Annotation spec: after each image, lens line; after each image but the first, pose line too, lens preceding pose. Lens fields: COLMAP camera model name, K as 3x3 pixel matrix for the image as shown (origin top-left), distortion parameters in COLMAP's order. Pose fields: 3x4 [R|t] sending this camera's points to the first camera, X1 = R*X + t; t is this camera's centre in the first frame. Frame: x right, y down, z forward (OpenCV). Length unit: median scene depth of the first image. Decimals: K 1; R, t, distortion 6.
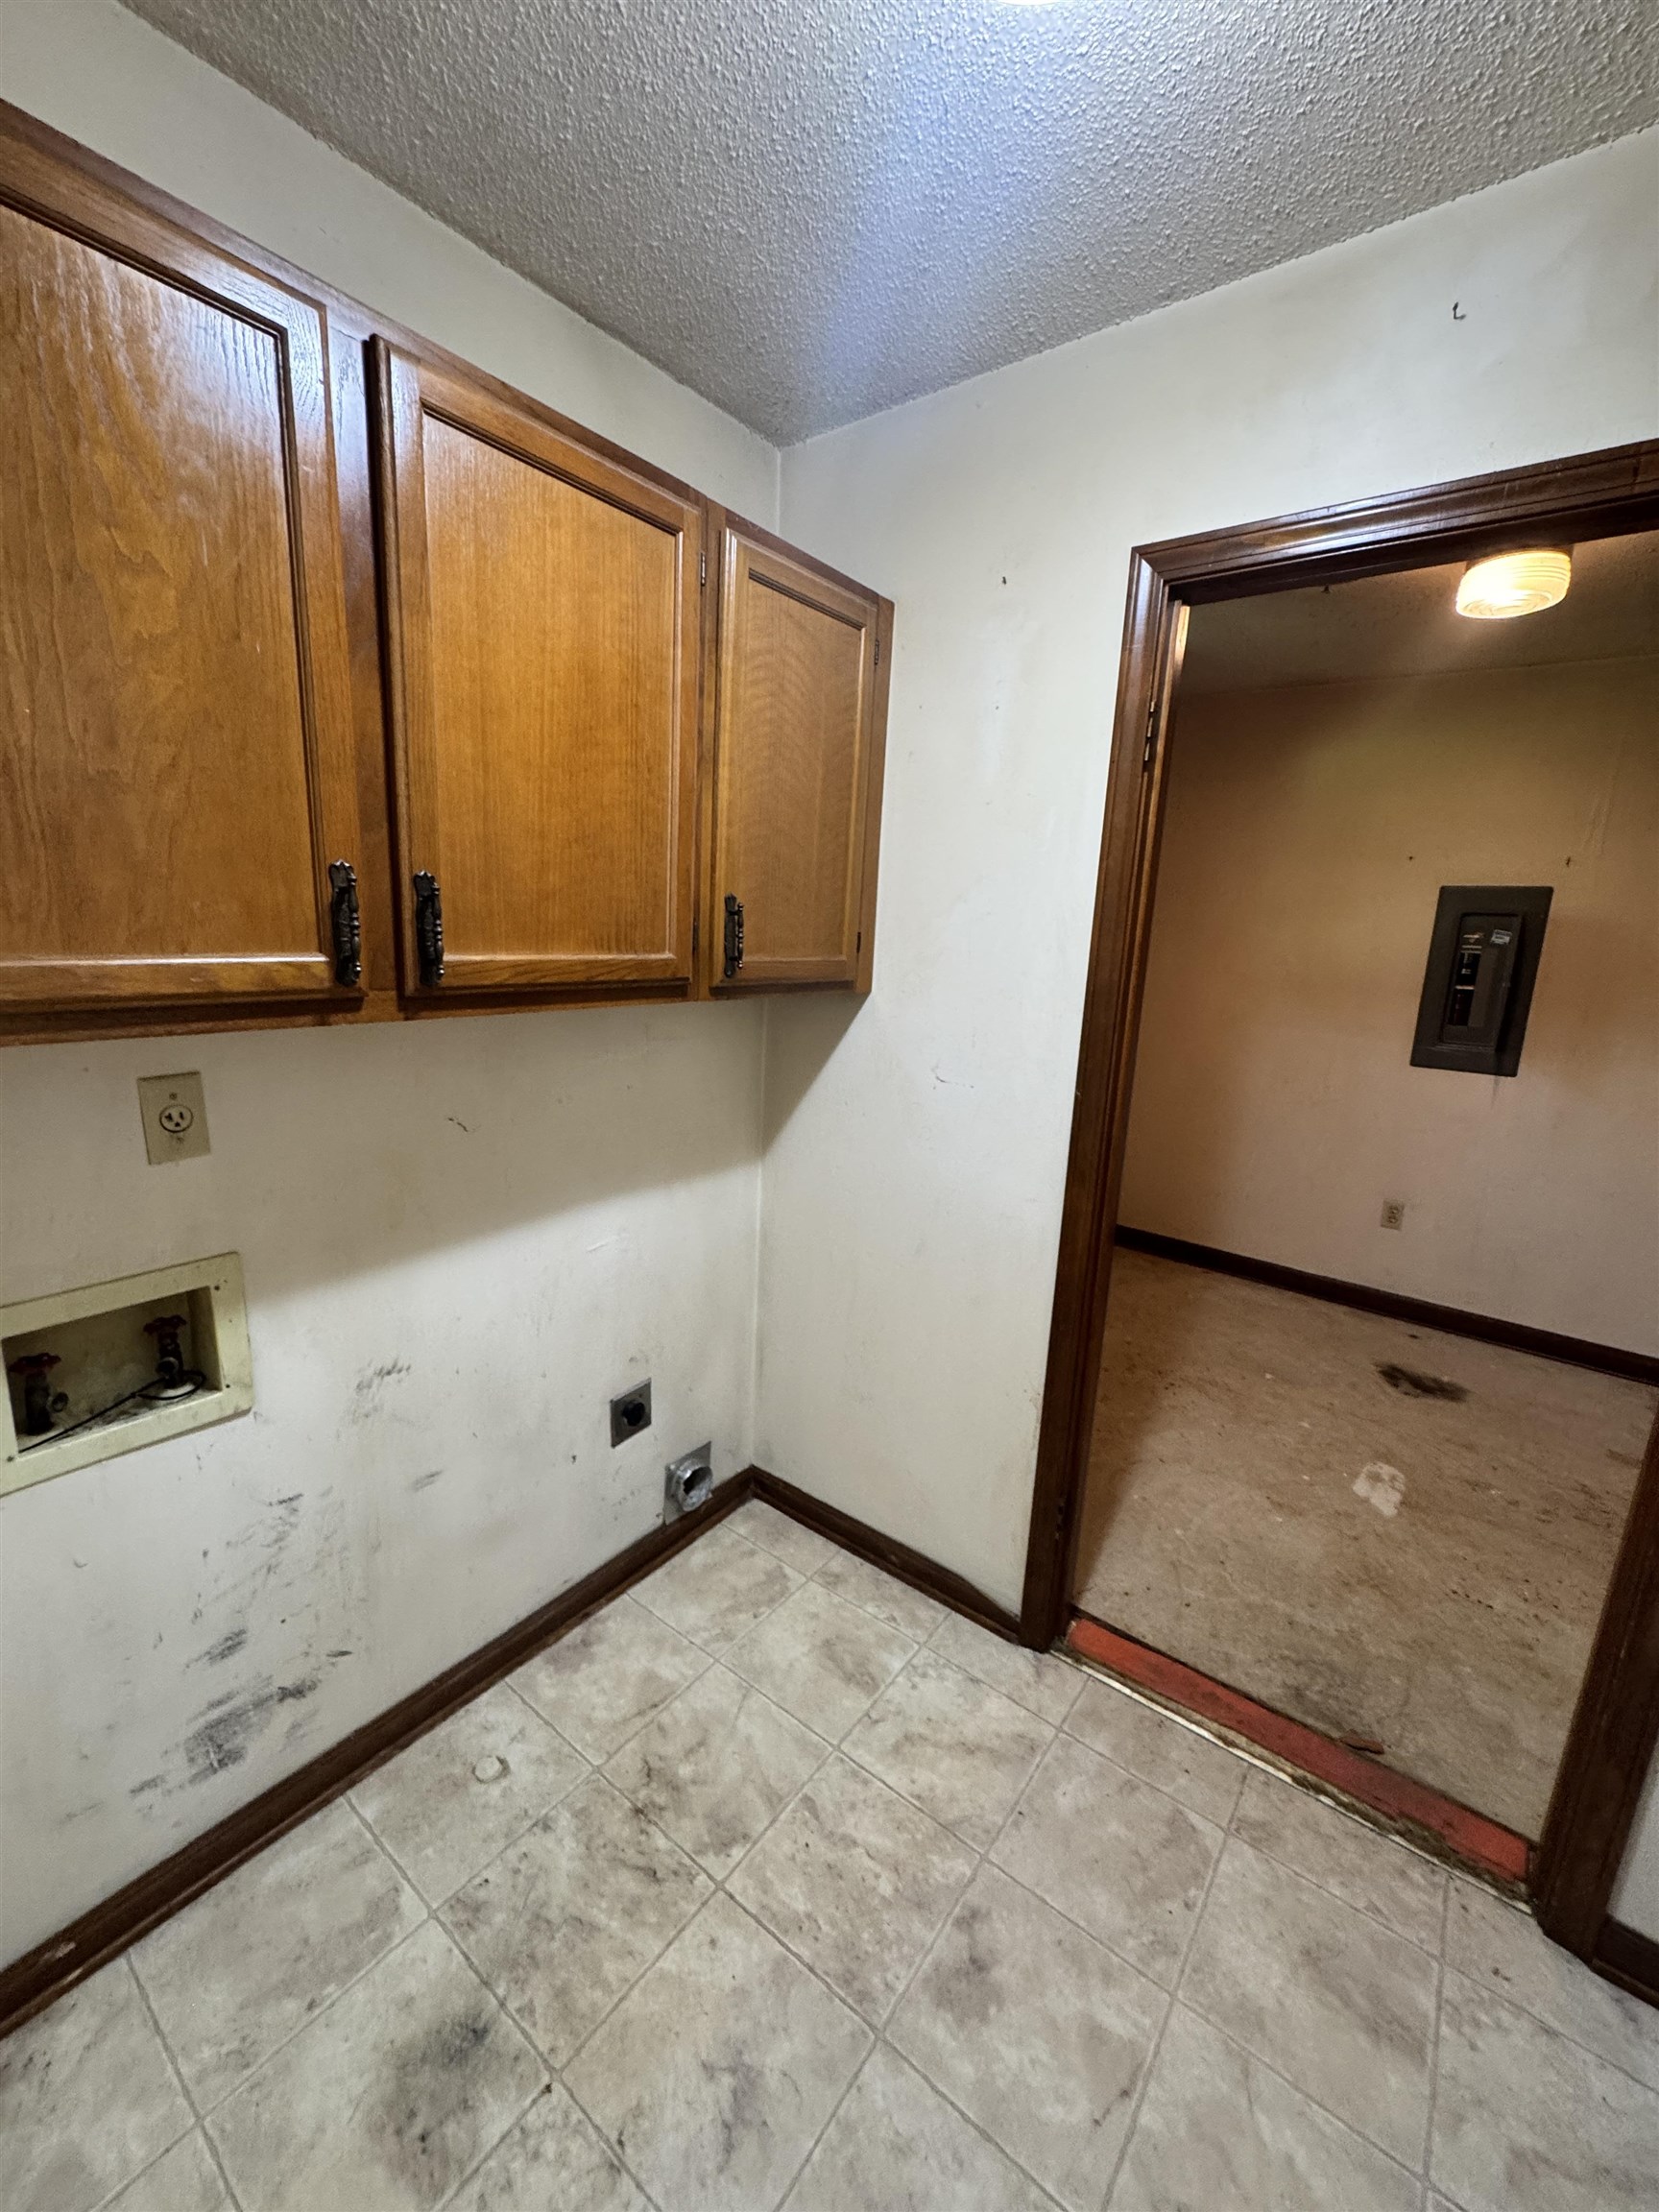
lens RADIAL K [[886.1, 0, 839.8], [0, 886.1, 1101.3], [0, 0, 1]] dist [0.003225, 0.000780]
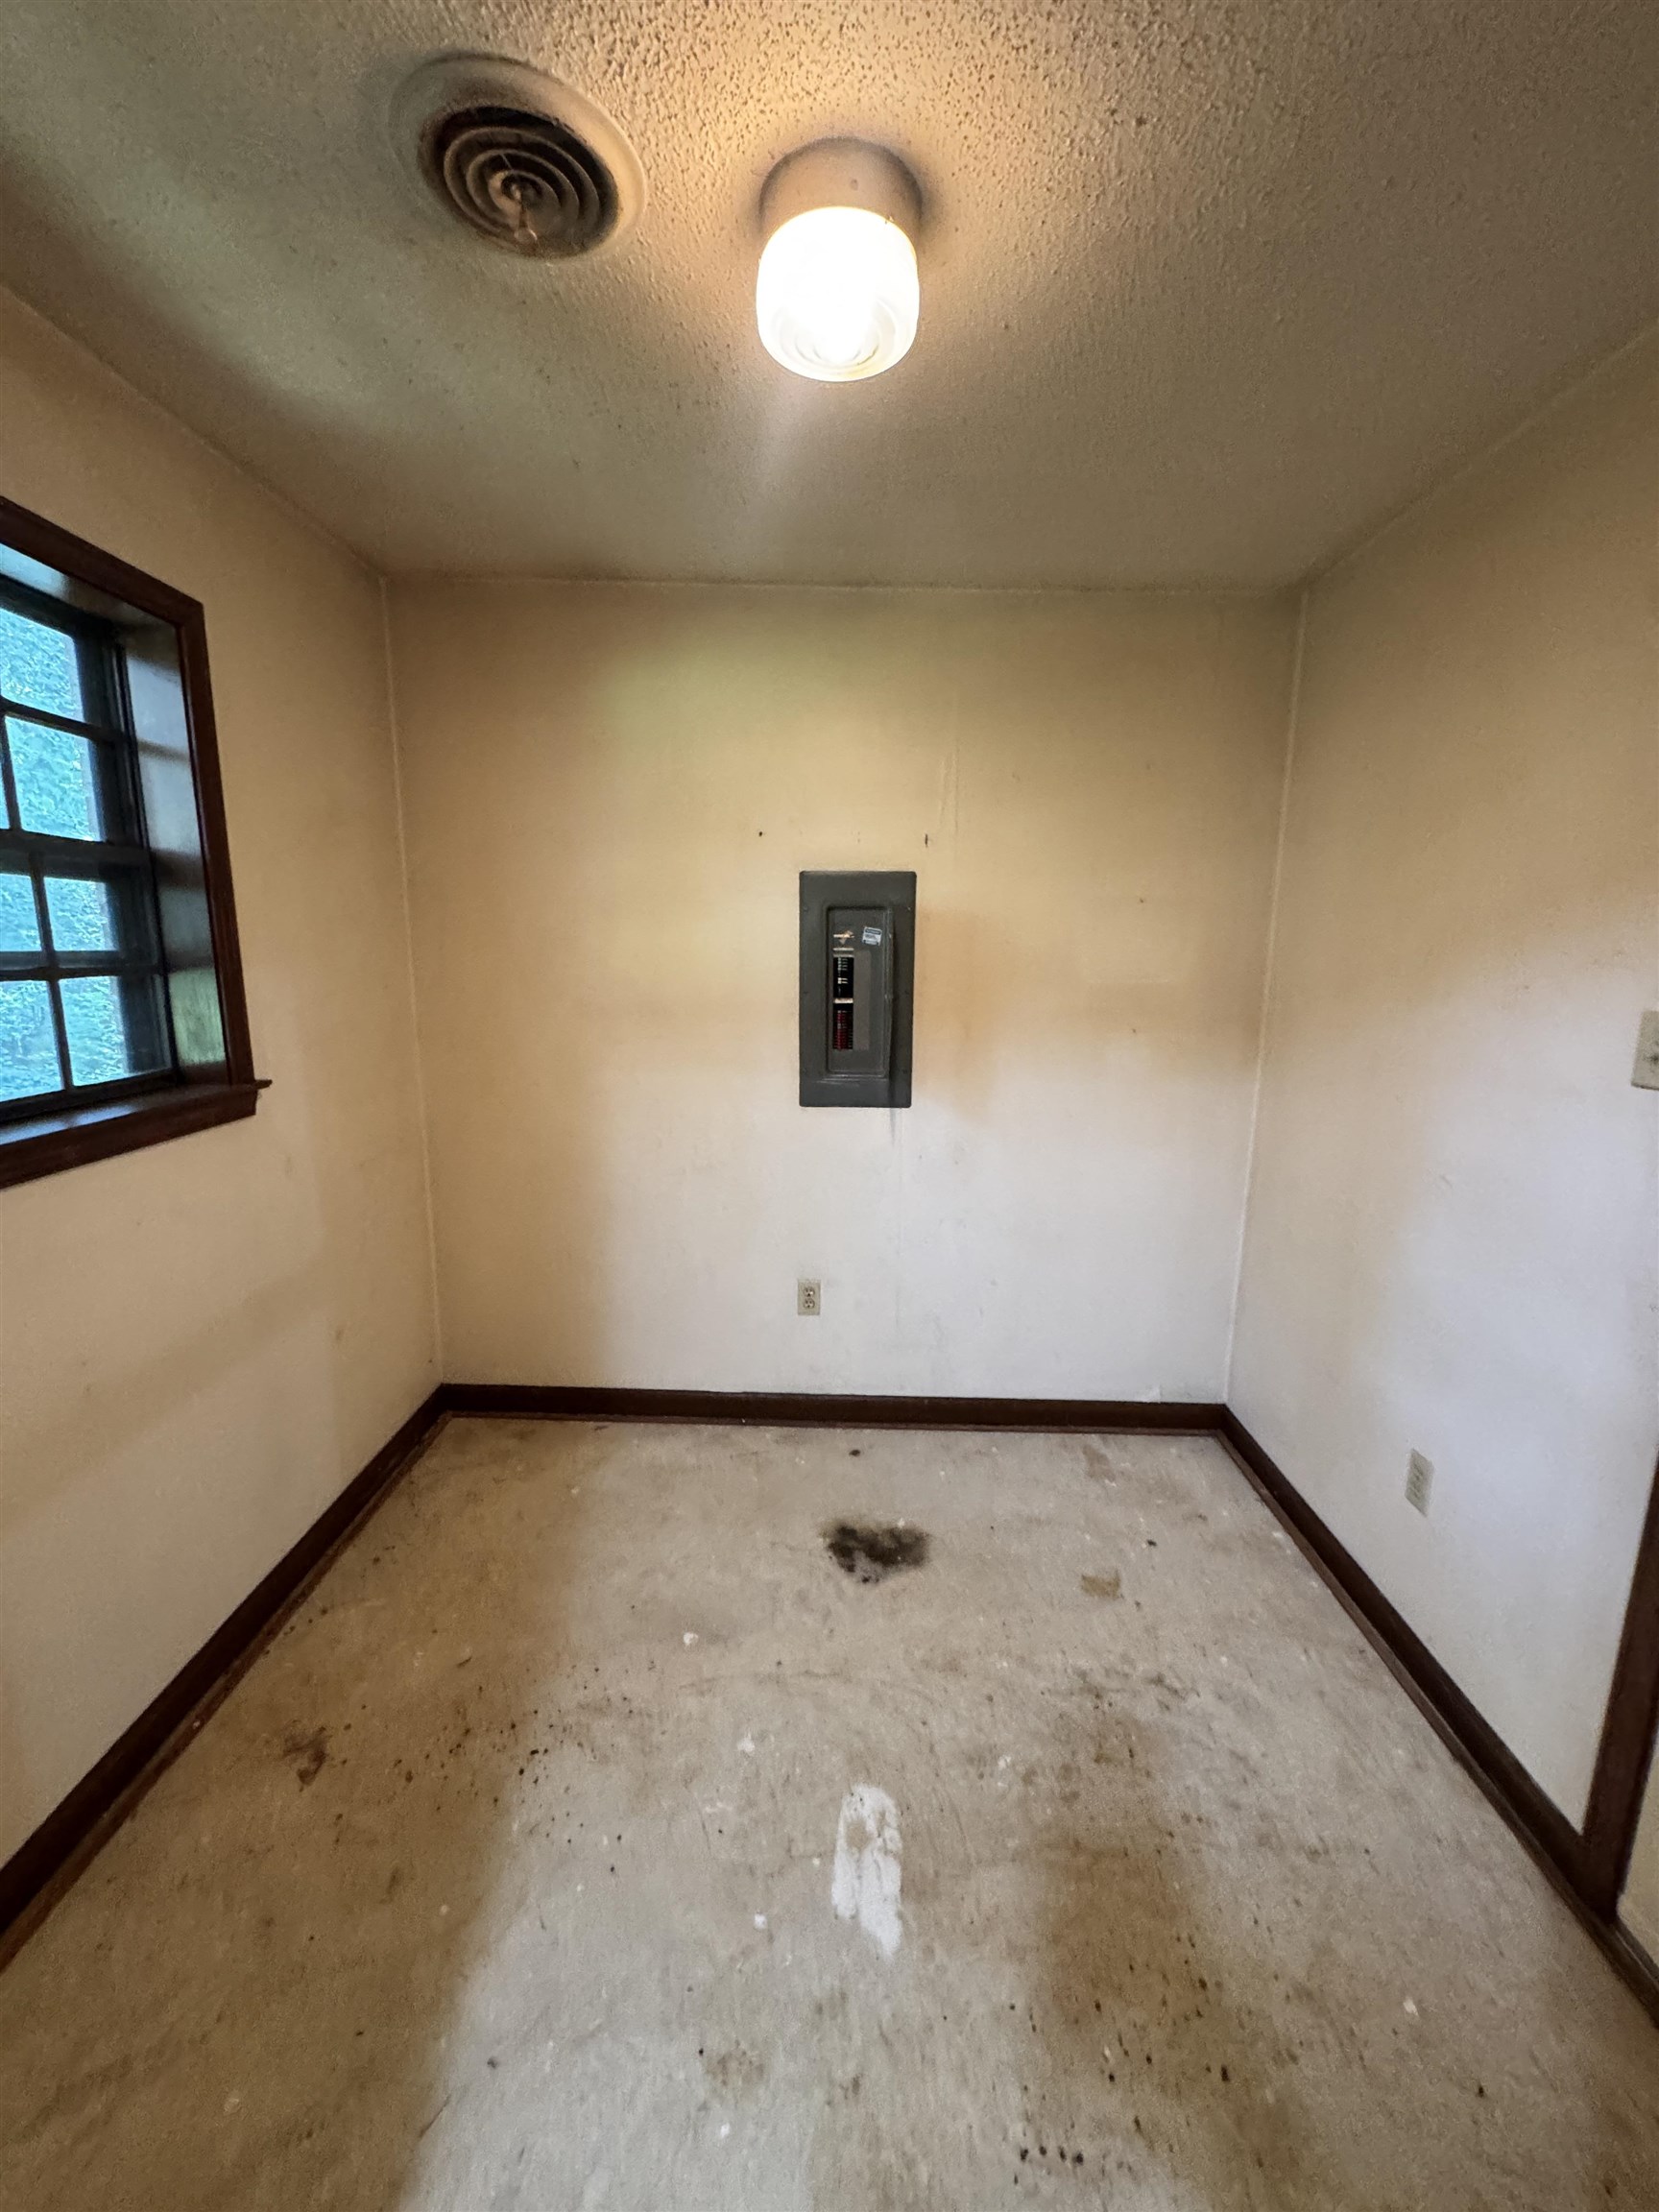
lens RADIAL K [[886.1, 0, 830.6], [0, 886.1, 1101.4], [0, 0, 1]] dist [0.003225, 0.000780]
pose [[0.810660, -0.139036, 0.568770, 0.256539], [0.144487, 0.988859, 0.035793, -0.076209], [-0.567410, 0.053164, 0.821717, 0.398662]]
